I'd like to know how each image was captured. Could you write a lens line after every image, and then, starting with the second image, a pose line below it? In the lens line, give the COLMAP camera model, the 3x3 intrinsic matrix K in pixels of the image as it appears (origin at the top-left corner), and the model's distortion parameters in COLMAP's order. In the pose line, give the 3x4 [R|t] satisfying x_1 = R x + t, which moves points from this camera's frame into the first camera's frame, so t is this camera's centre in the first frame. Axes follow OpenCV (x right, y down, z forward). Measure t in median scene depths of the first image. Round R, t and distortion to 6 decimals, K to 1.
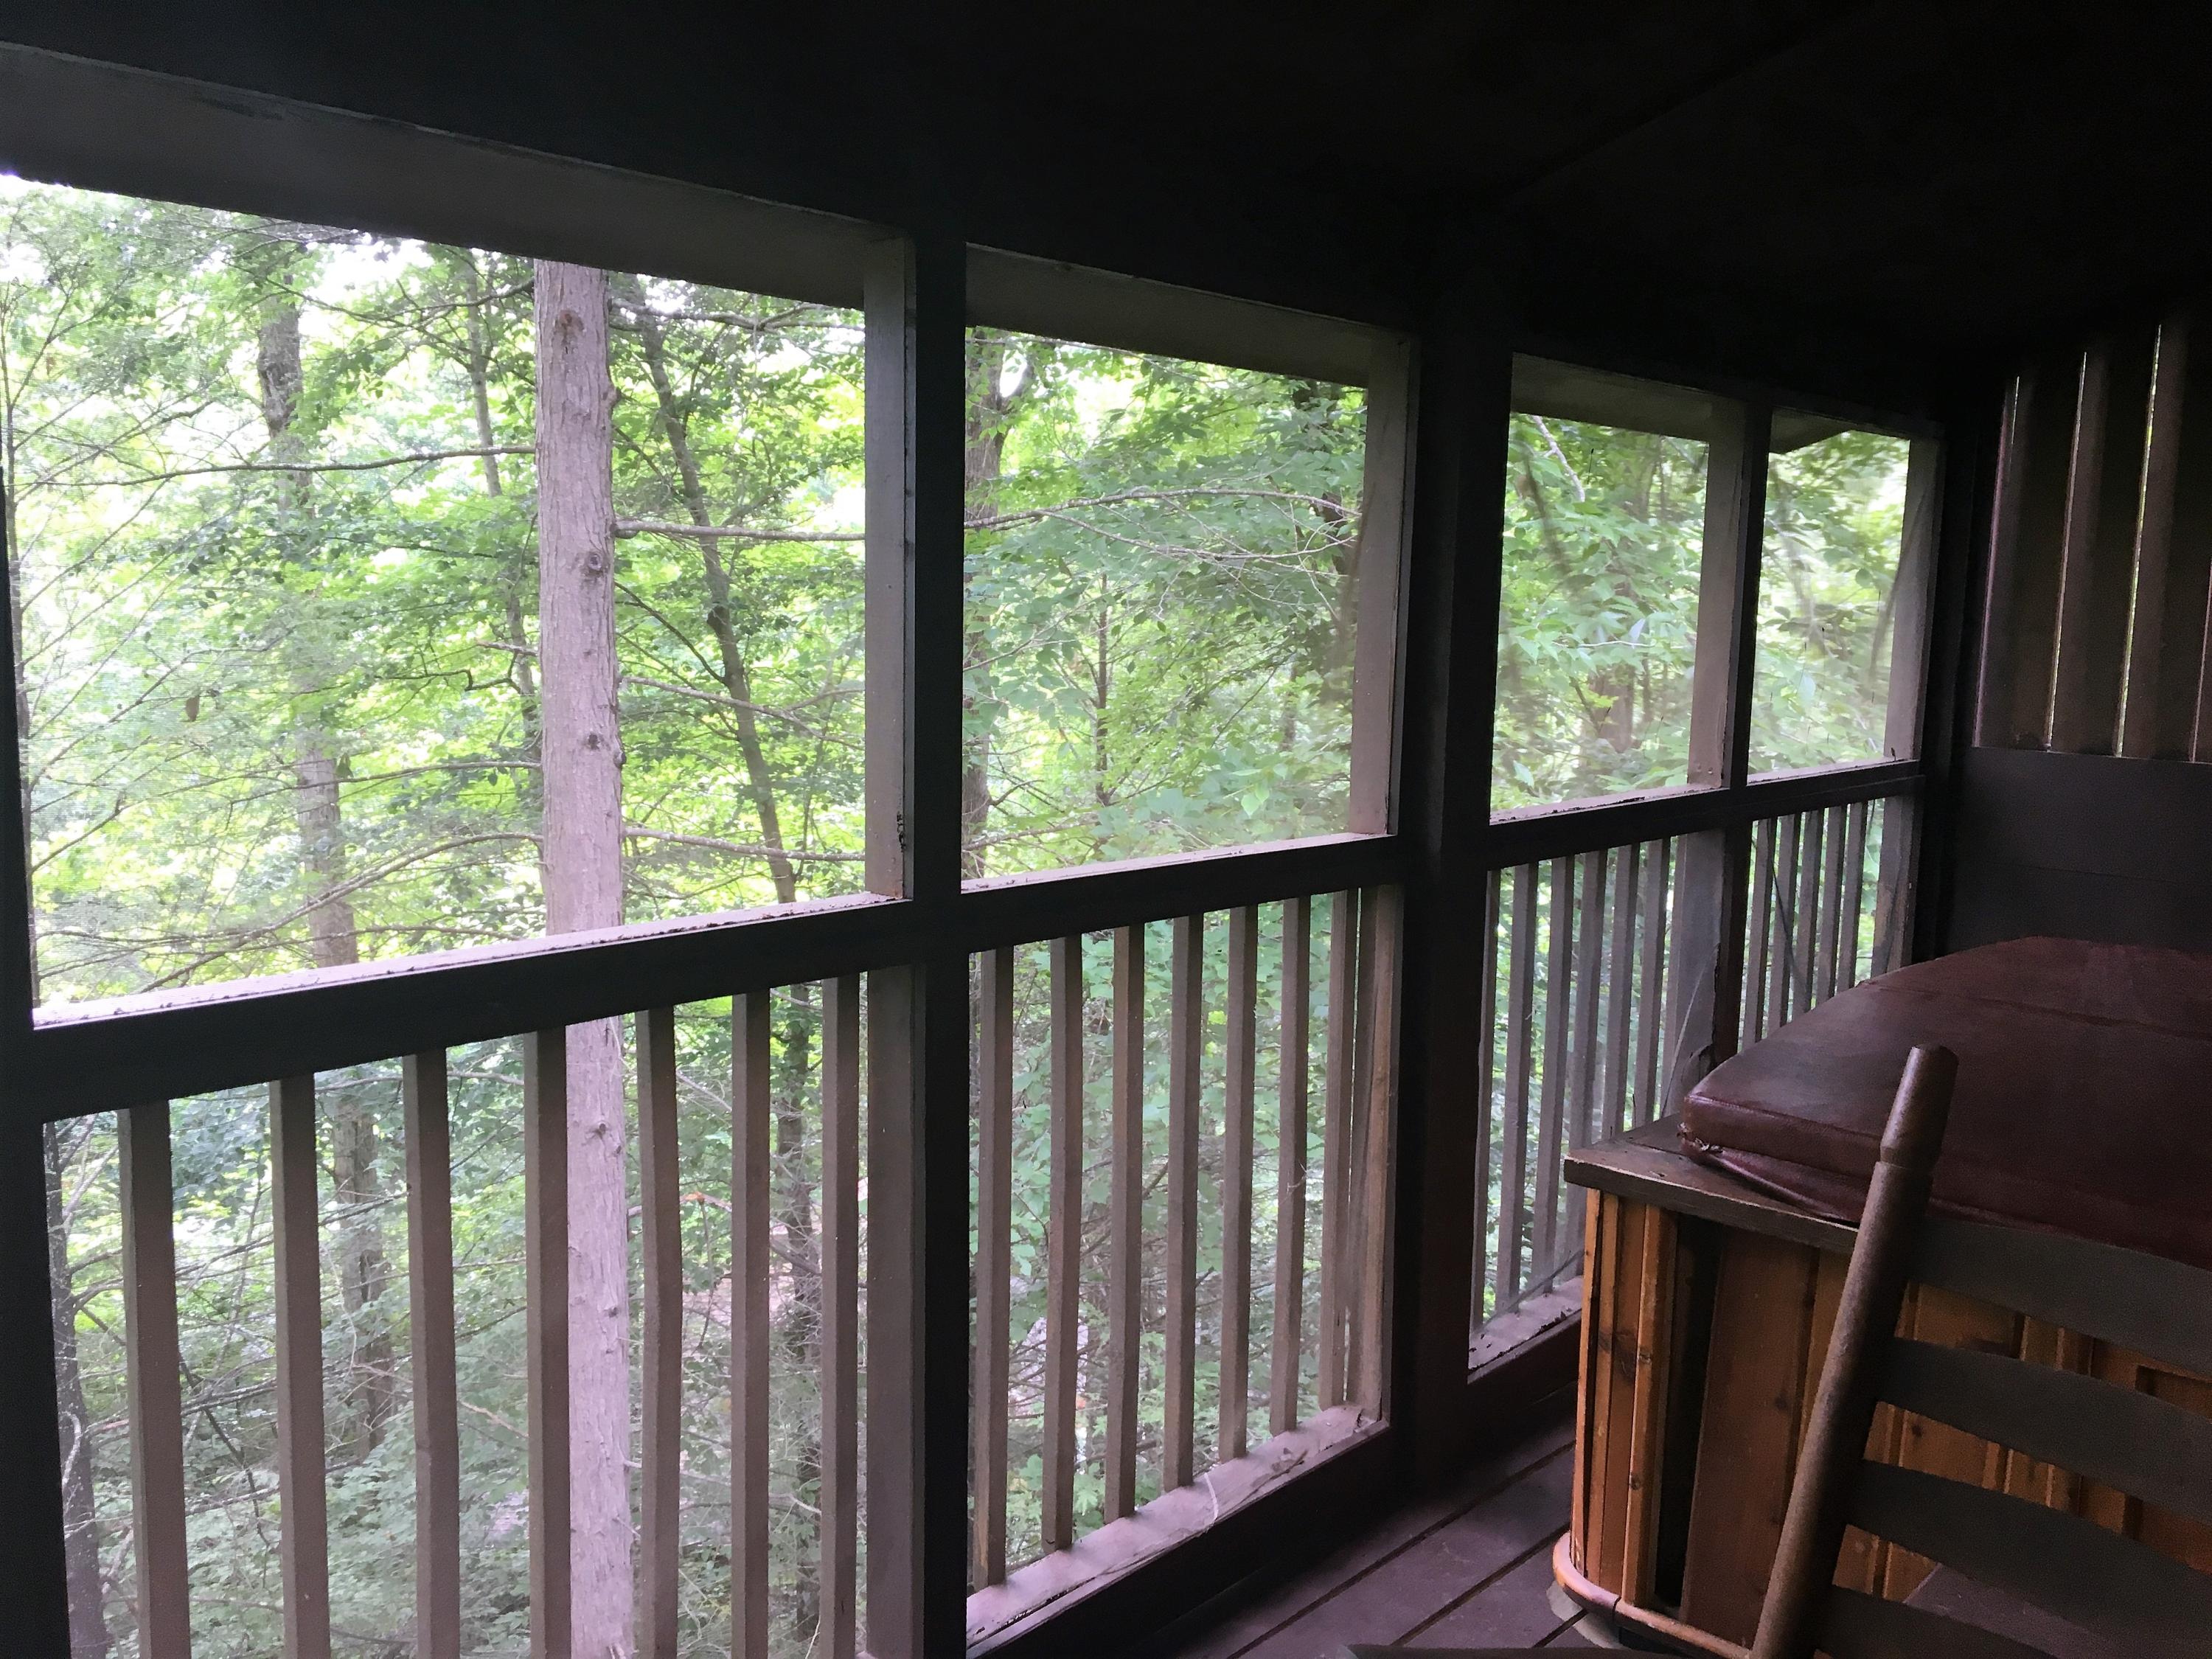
lens RADIAL K [[1846.7, 0, 1108.3], [0, 1846.7, 832.3], [0, 0, 1]] dist [0.079359, -0.124433]
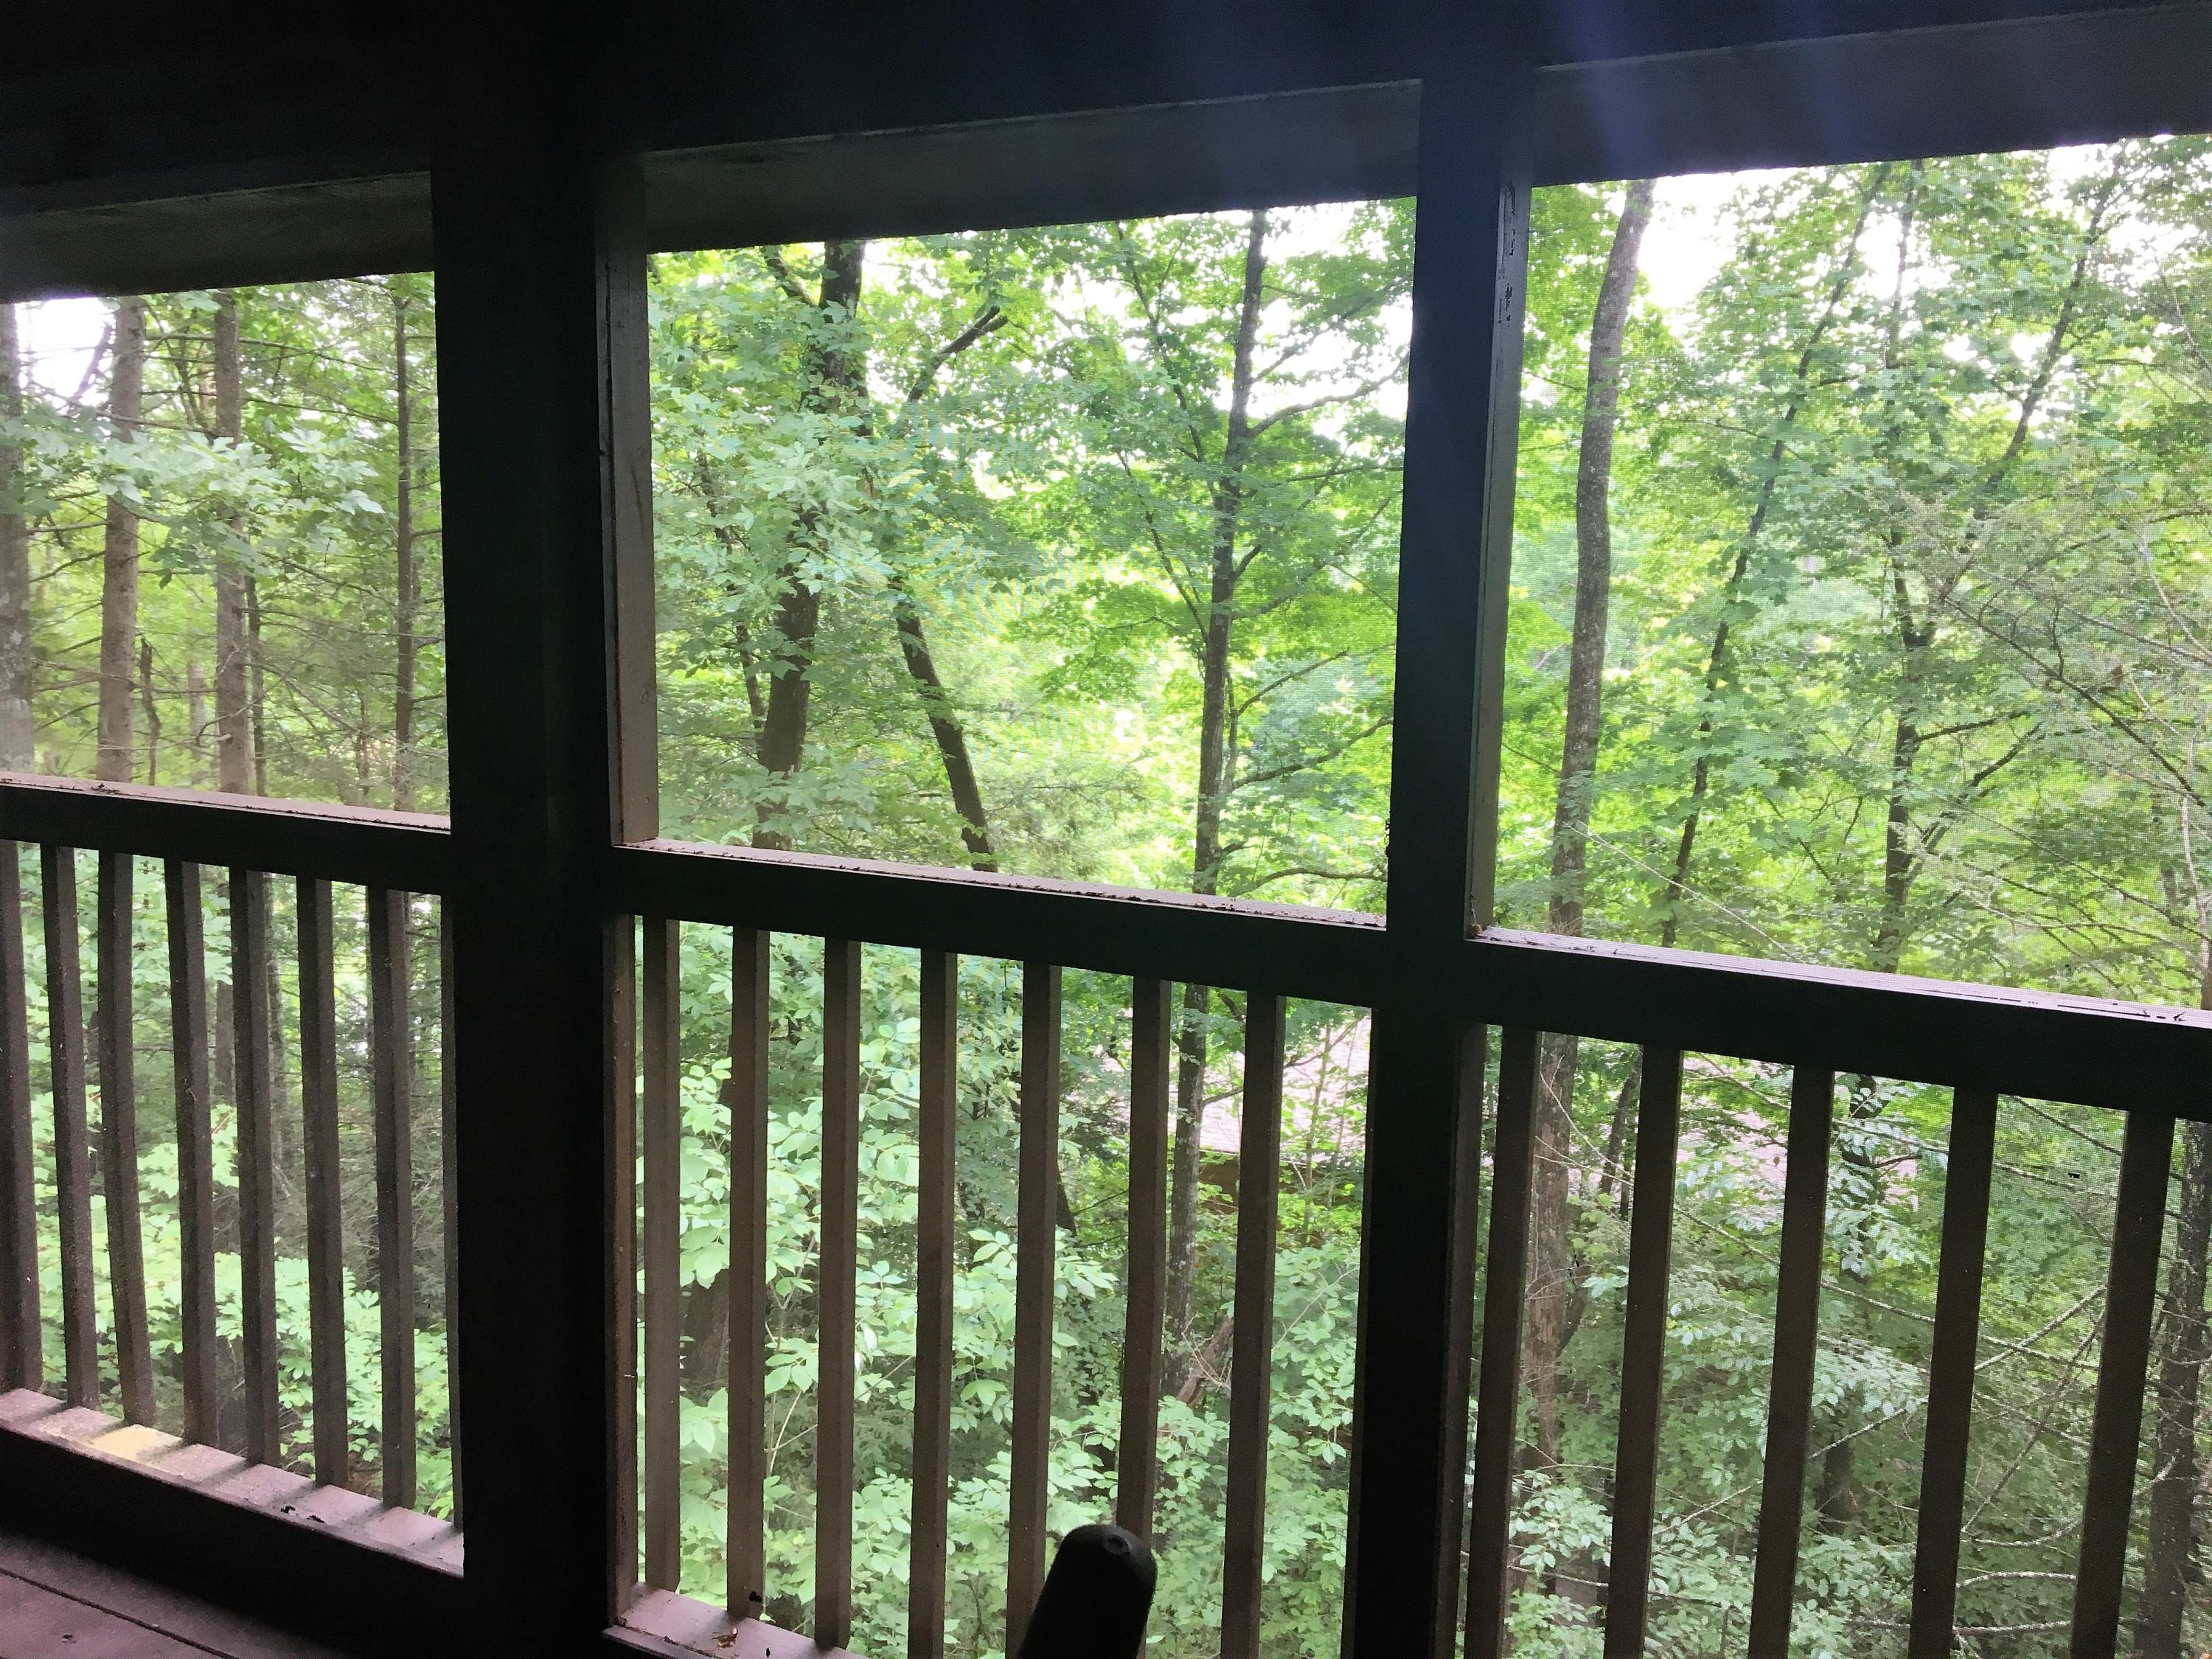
lens RADIAL K [[1846.7, 0, 1107.9], [0, 1846.7, 826.0], [0, 0, 1]] dist [0.079359, -0.124433]
pose [[0.283894, 0.141892, -0.948299, 0.814745], [-0.133674, 0.985189, 0.107394, -0.103767], [0.949492, 0.096275, 0.298656, 0.844683]]
